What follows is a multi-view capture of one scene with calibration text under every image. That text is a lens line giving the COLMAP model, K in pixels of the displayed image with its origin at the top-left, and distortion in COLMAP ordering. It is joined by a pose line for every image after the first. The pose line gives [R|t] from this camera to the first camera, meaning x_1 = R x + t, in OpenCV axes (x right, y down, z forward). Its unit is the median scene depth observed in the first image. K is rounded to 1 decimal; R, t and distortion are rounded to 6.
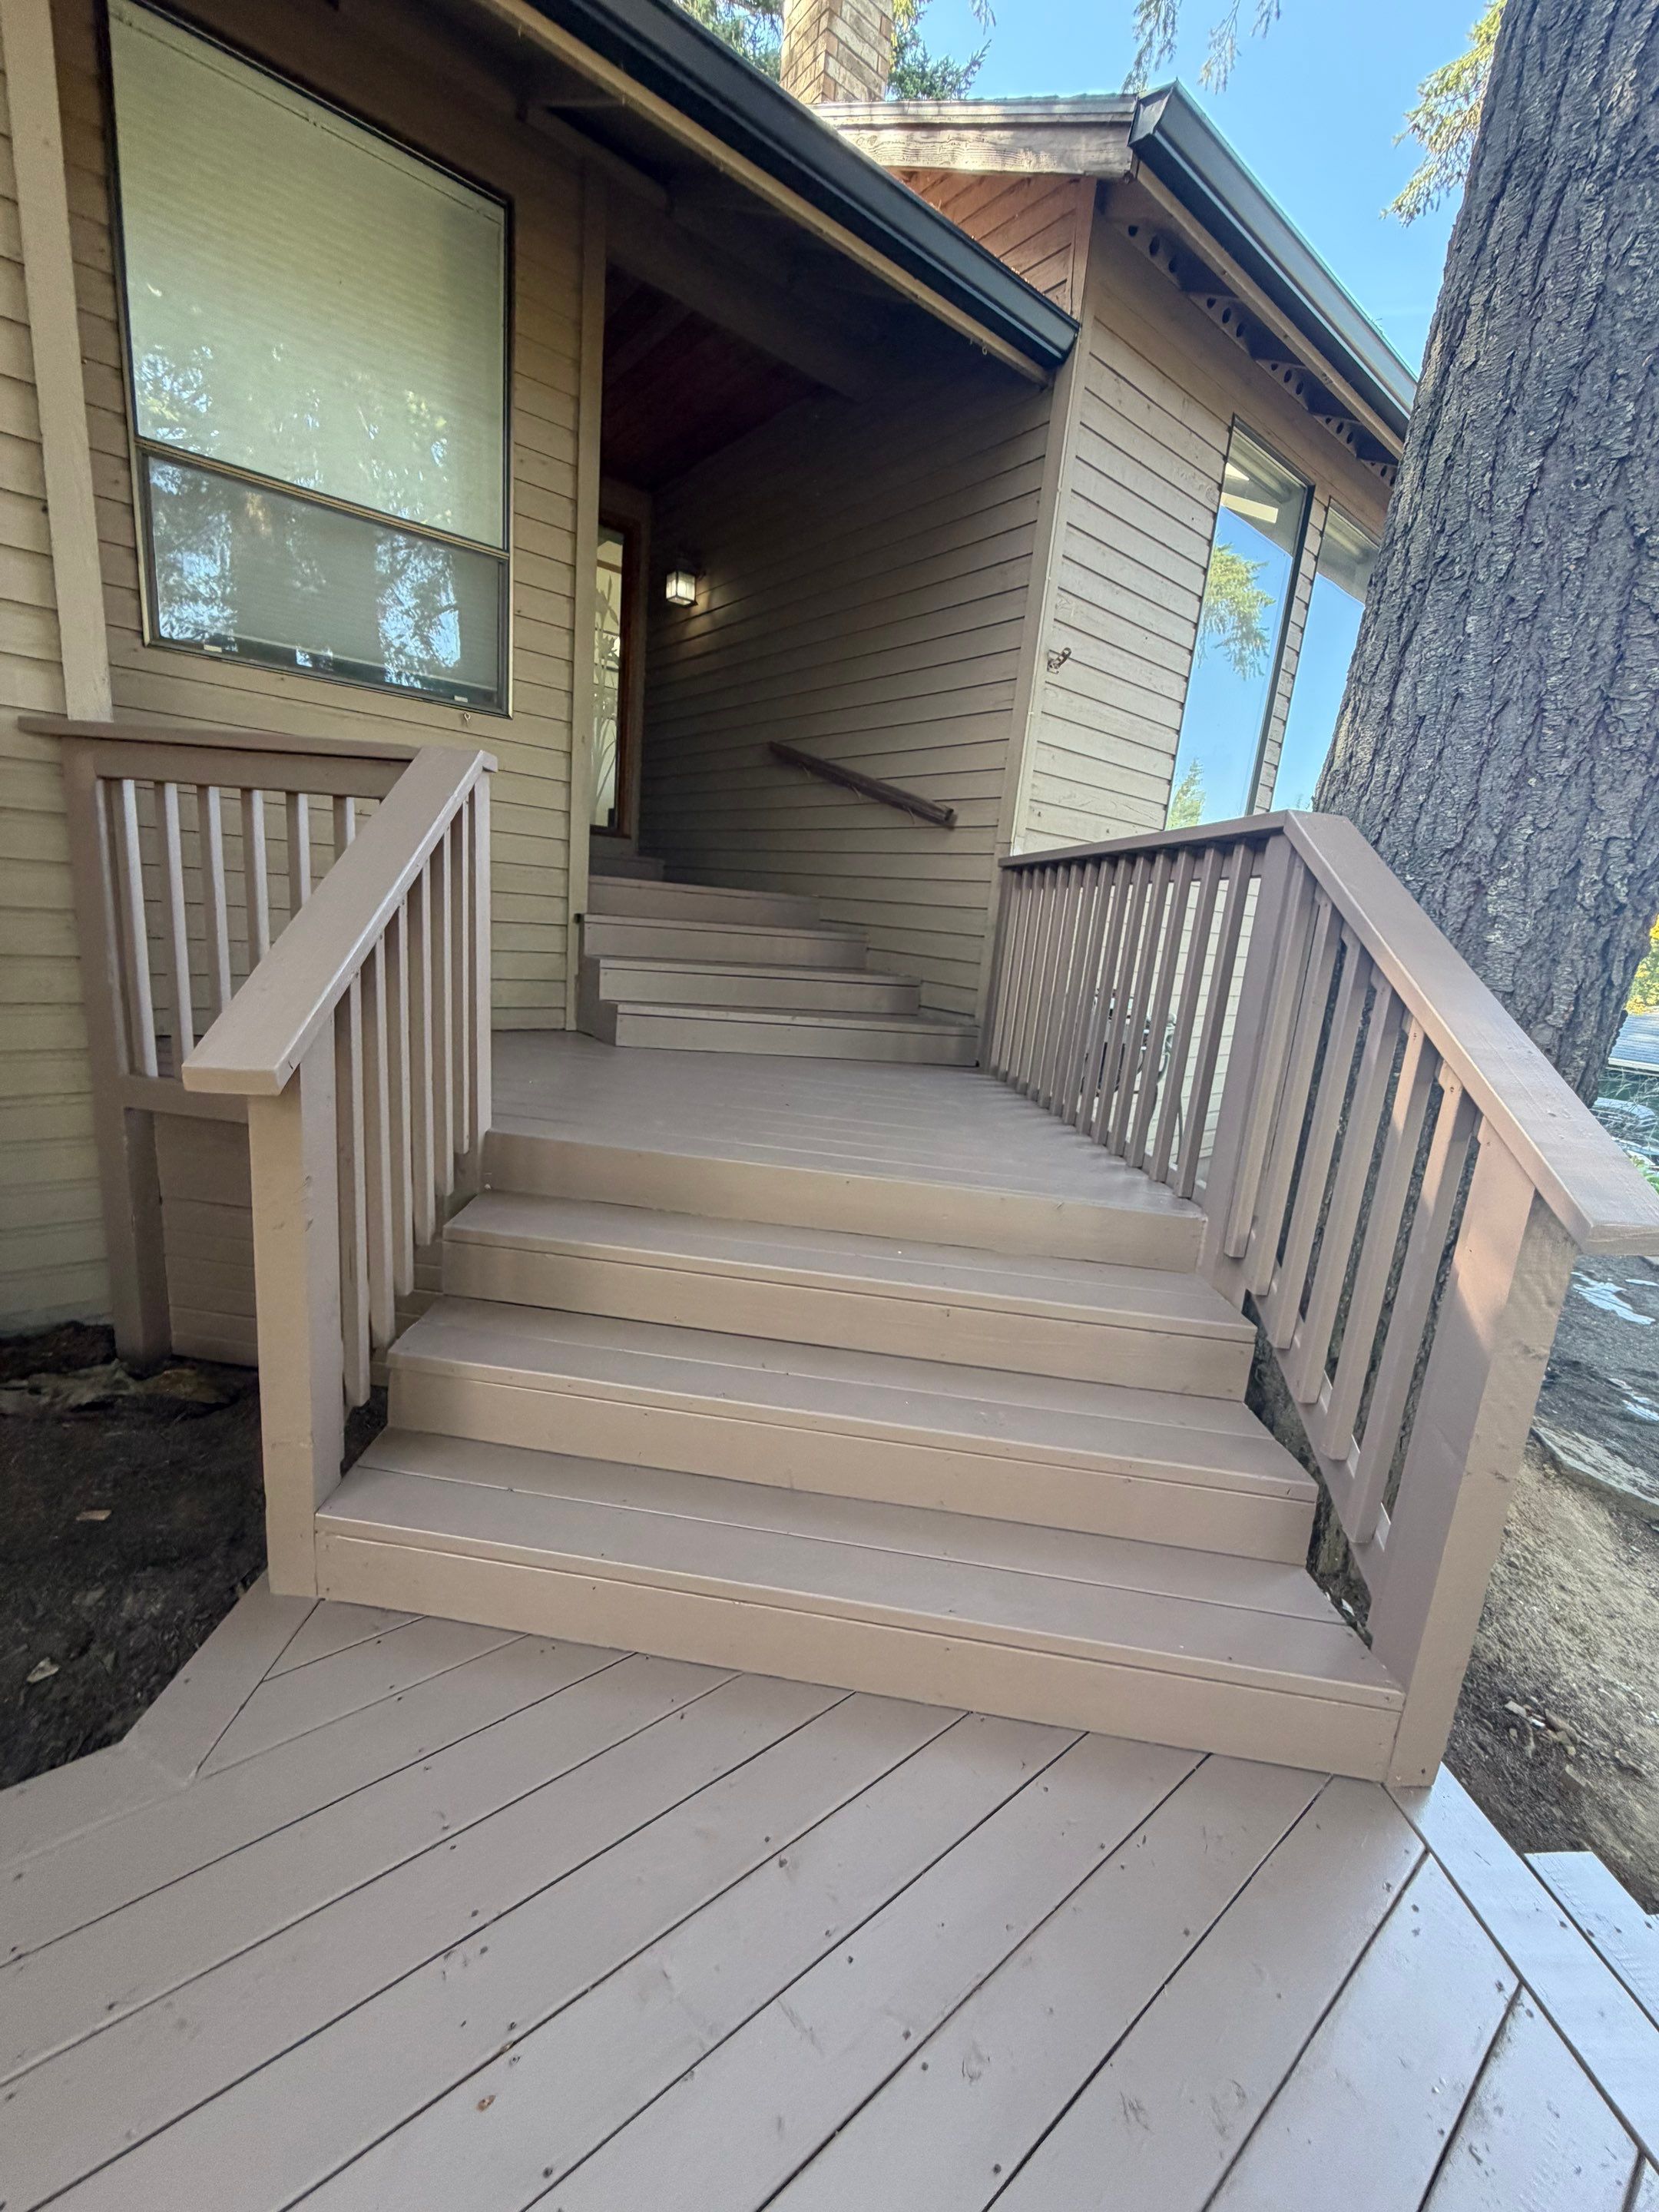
lens RADIAL K [[876.9, 0, 833.1], [0, 876.9, 1099.7], [0, 0, 1]] dist [0.000655, -0.000529]
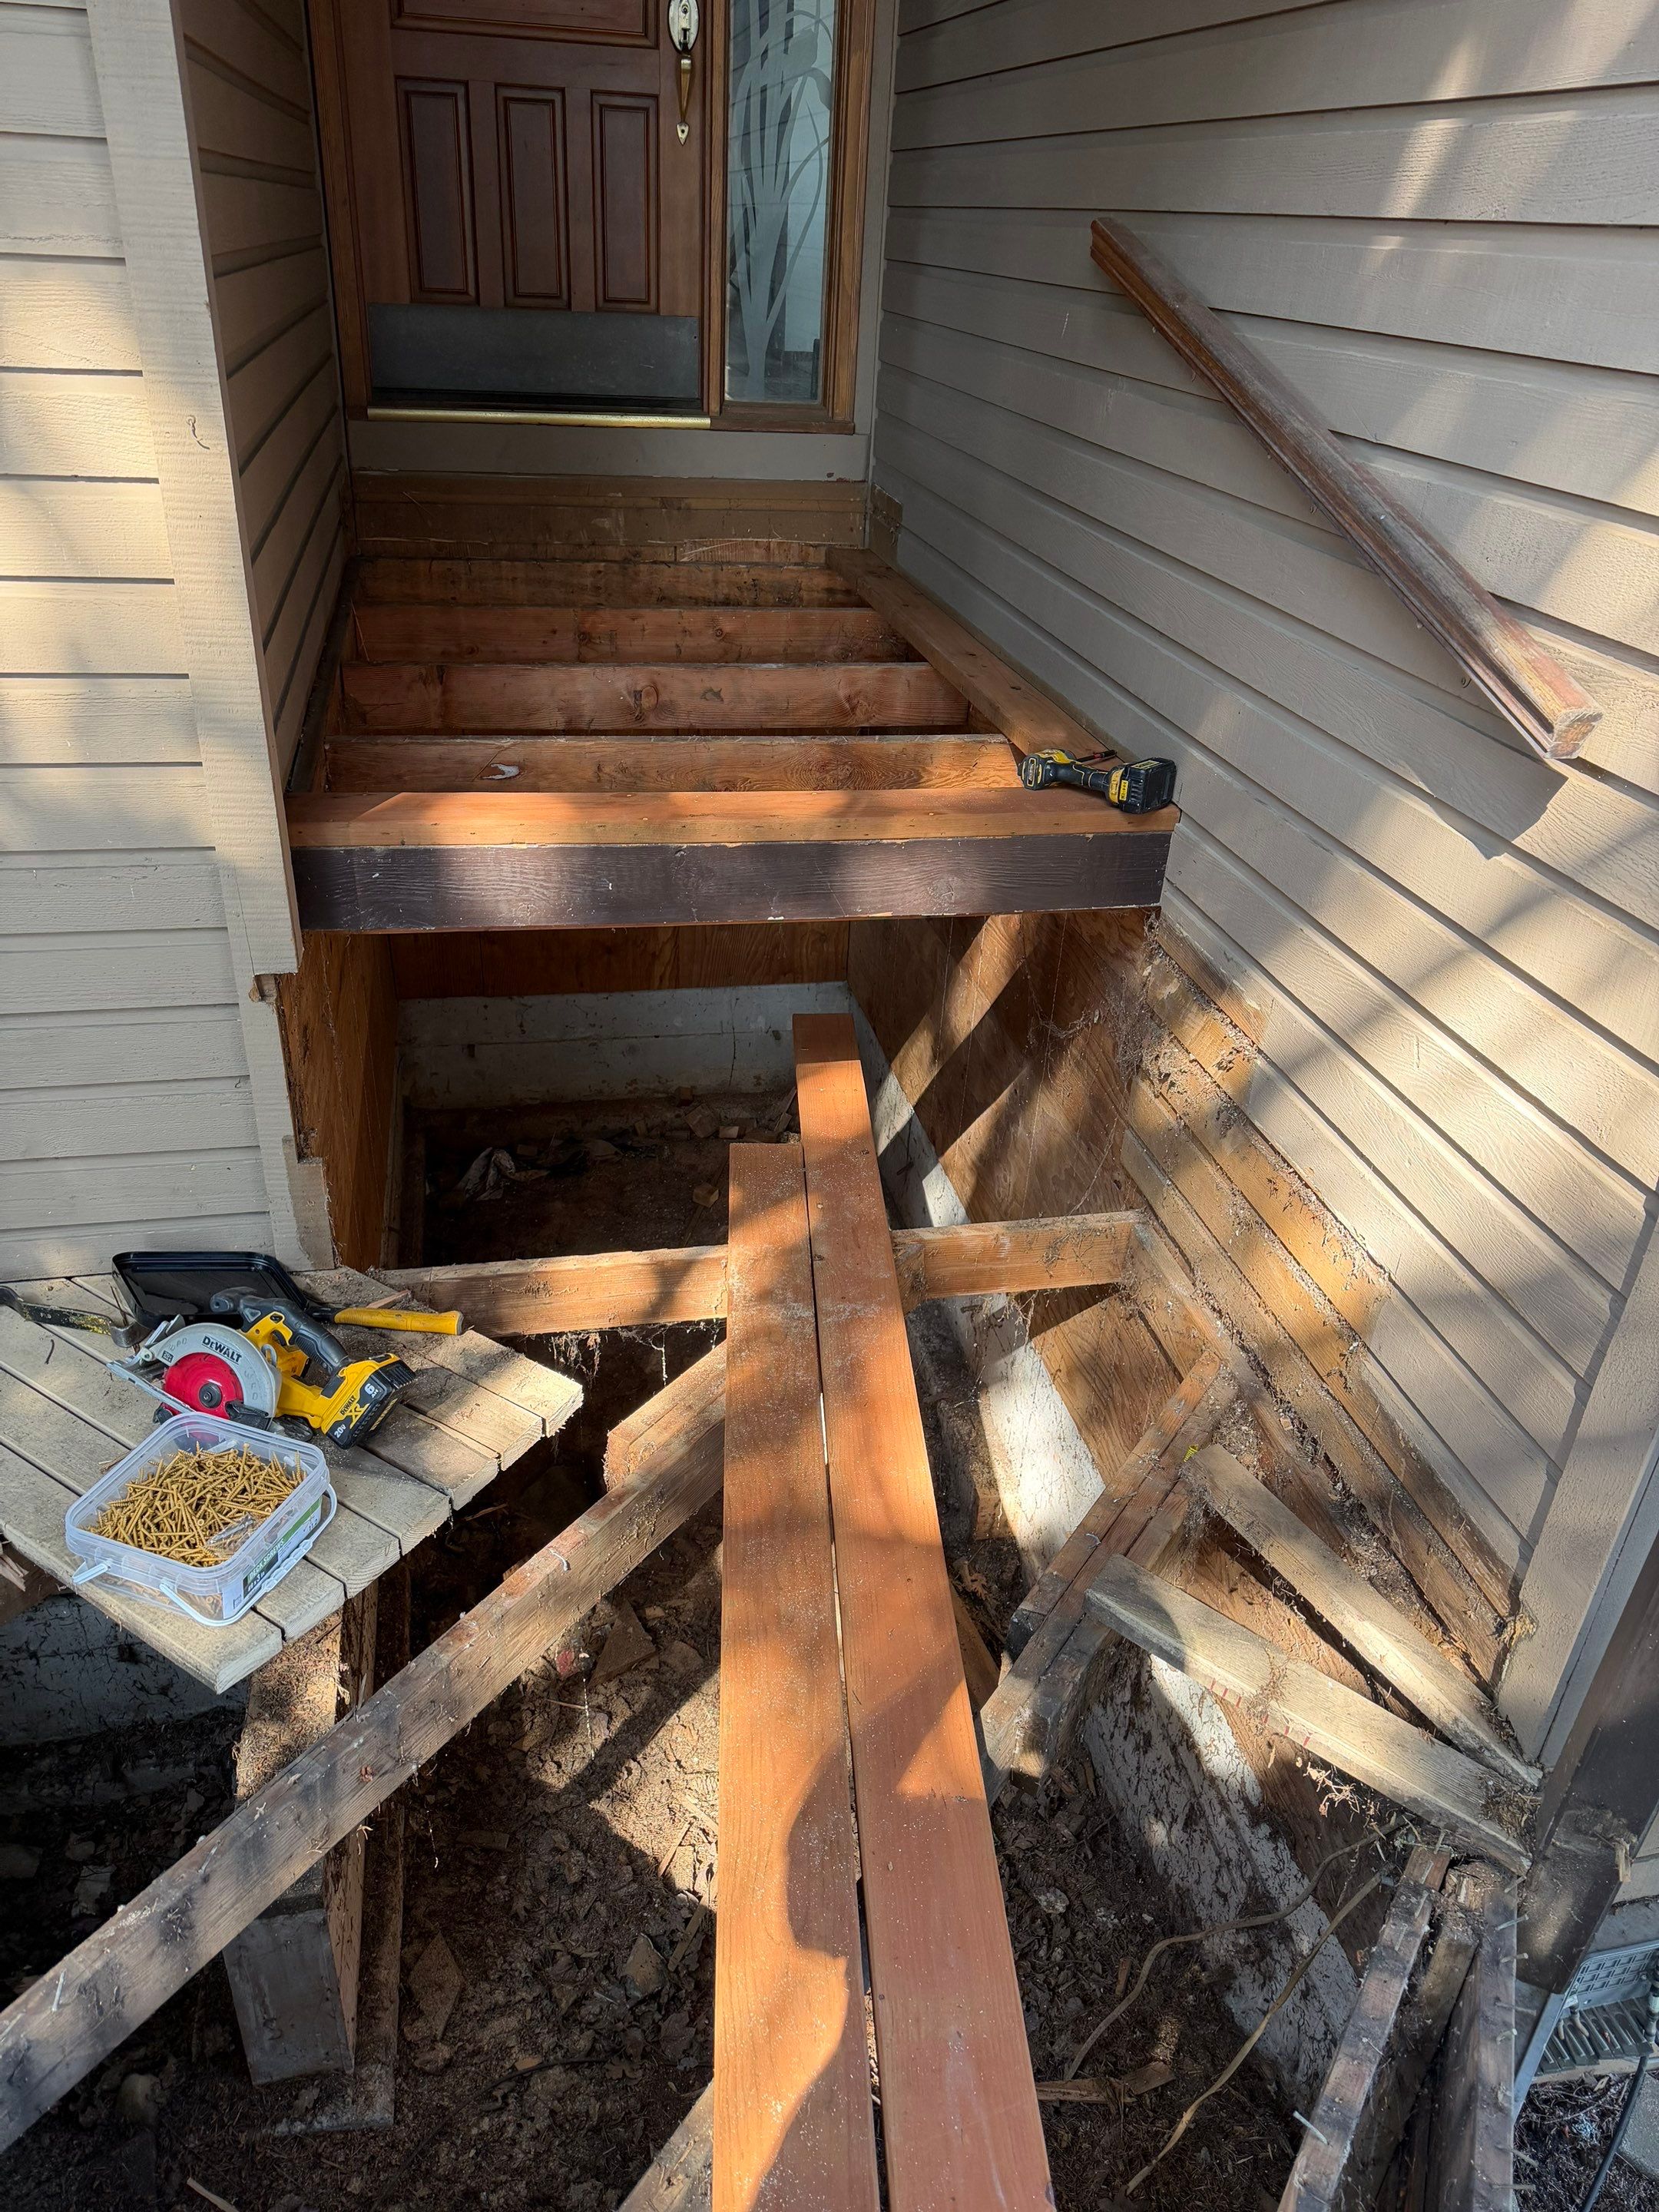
lens RADIAL K [[1539.6, 0, 825.3], [0, 1539.6, 1107.8], [0, 0, 1]] dist [0.077136, -0.097685]
pose [[0.893118, 0.185900, -0.409611, 0.156754], [-0.070481, 0.957193, 0.280739, -0.367647], [0.444266, -0.221864, 0.867989, 0.618396]]
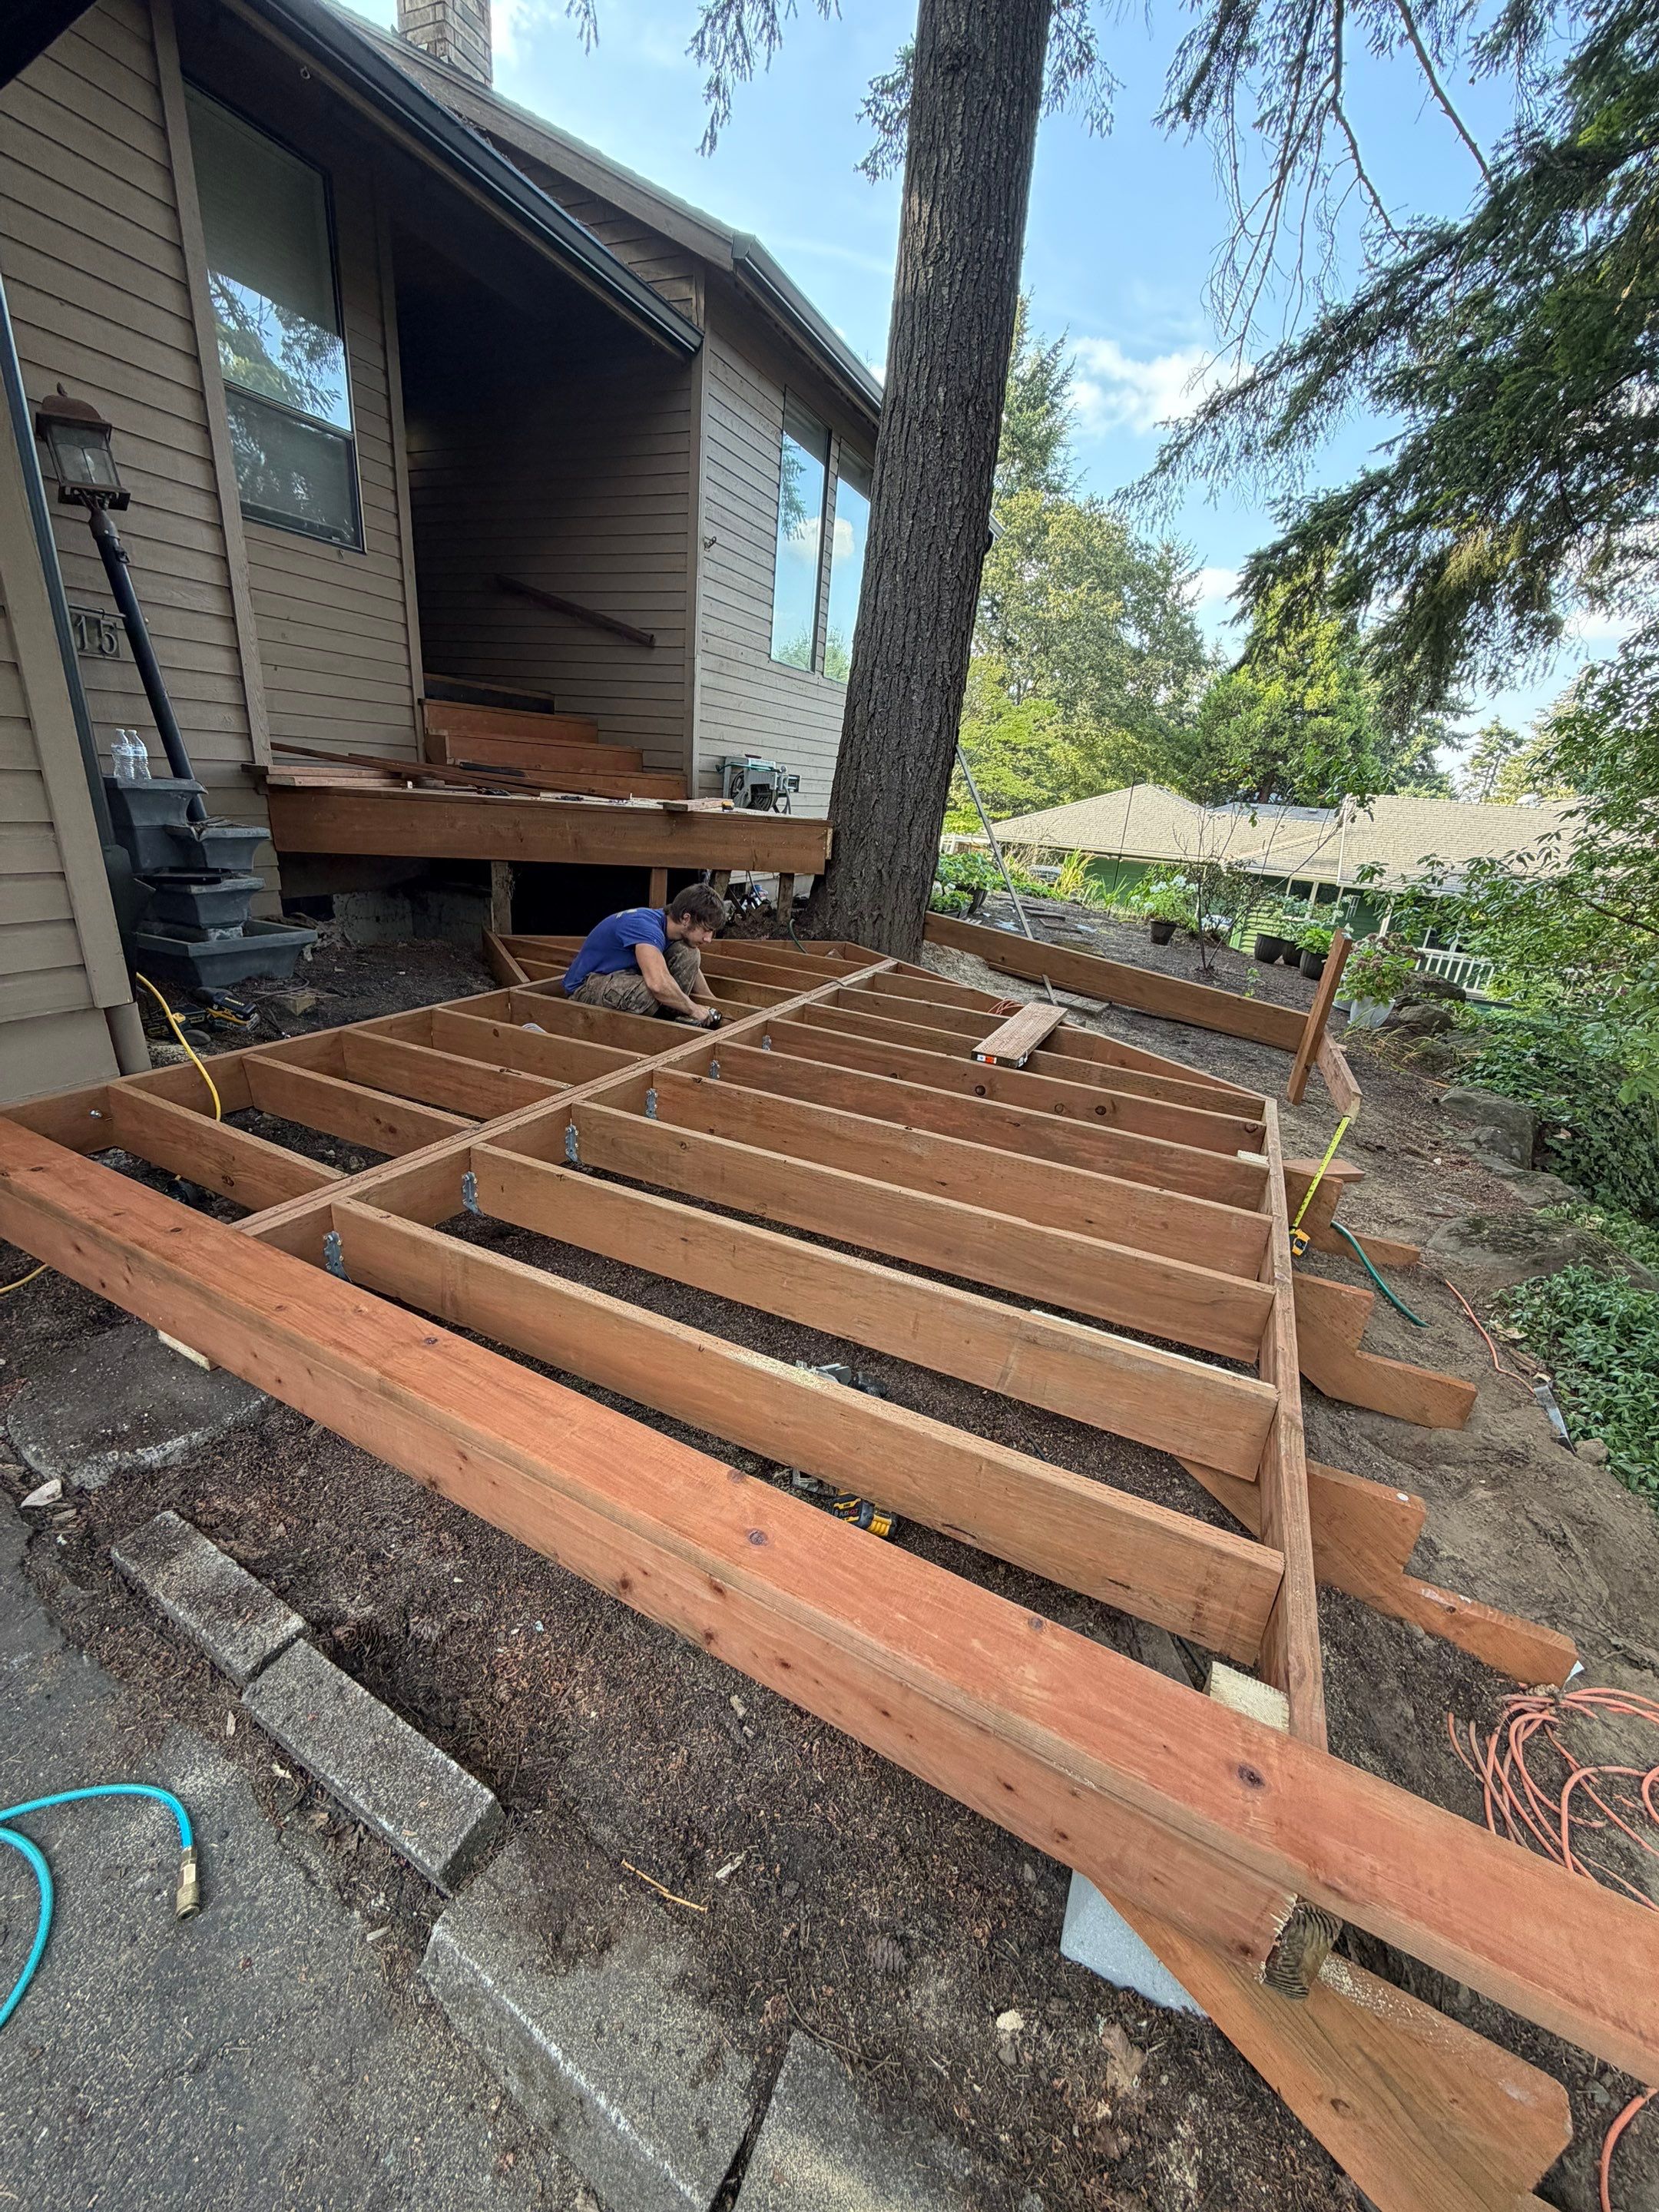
lens RADIAL K [[873.7, 0, 831.5], [0, 873.7, 1101.0], [0, 0, 1]] dist [-0.002092, -0.000029]
pose [[0.892707, -0.171910, 0.416558, -0.430304], [0.096456, 0.975846, 0.196011, 0.246985], [-0.440193, -0.134801, 0.887727, -0.760812]]
